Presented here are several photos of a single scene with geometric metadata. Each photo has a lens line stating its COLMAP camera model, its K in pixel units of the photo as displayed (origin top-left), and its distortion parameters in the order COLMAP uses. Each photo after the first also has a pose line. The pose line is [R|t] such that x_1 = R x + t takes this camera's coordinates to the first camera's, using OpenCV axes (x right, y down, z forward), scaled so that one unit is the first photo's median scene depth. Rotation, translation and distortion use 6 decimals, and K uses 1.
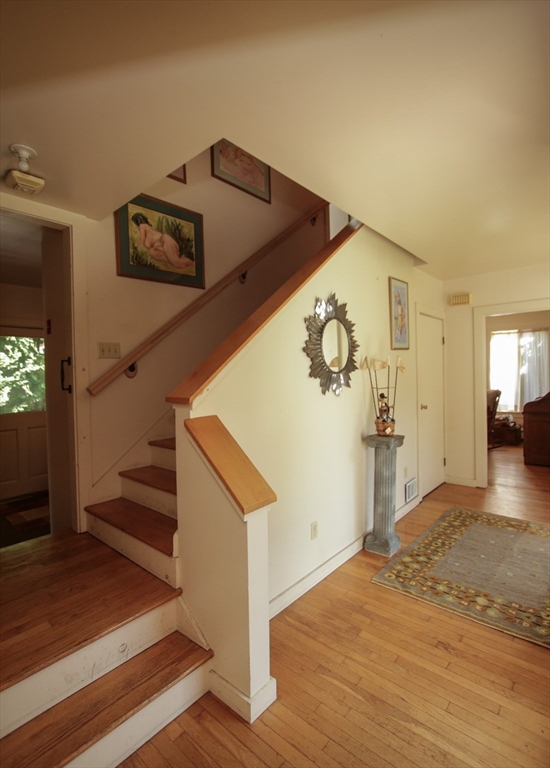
lens RADIAL K [[369.6, 0, 275.7], [0, 369.6, 380.4], [0, 0, 1]] dist [-0.018441, -0.000105]
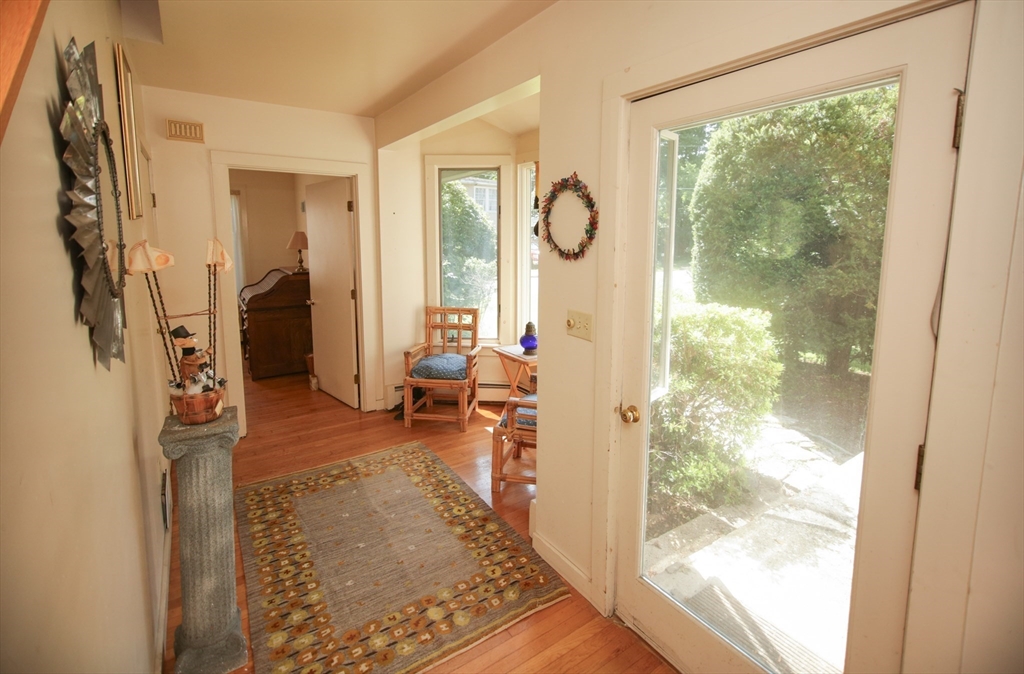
lens RADIAL K [[469.3, 0, 513.4], [0, 469.3, 339.5], [0, 0, 1]] dist [0.005277, 0.000198]
pose [[0.253791, -0.179676, 0.950425, -0.101001], [0.005630, 0.982853, 0.184303, -0.036093], [-0.967243, -0.041423, 0.250451, 0.540232]]
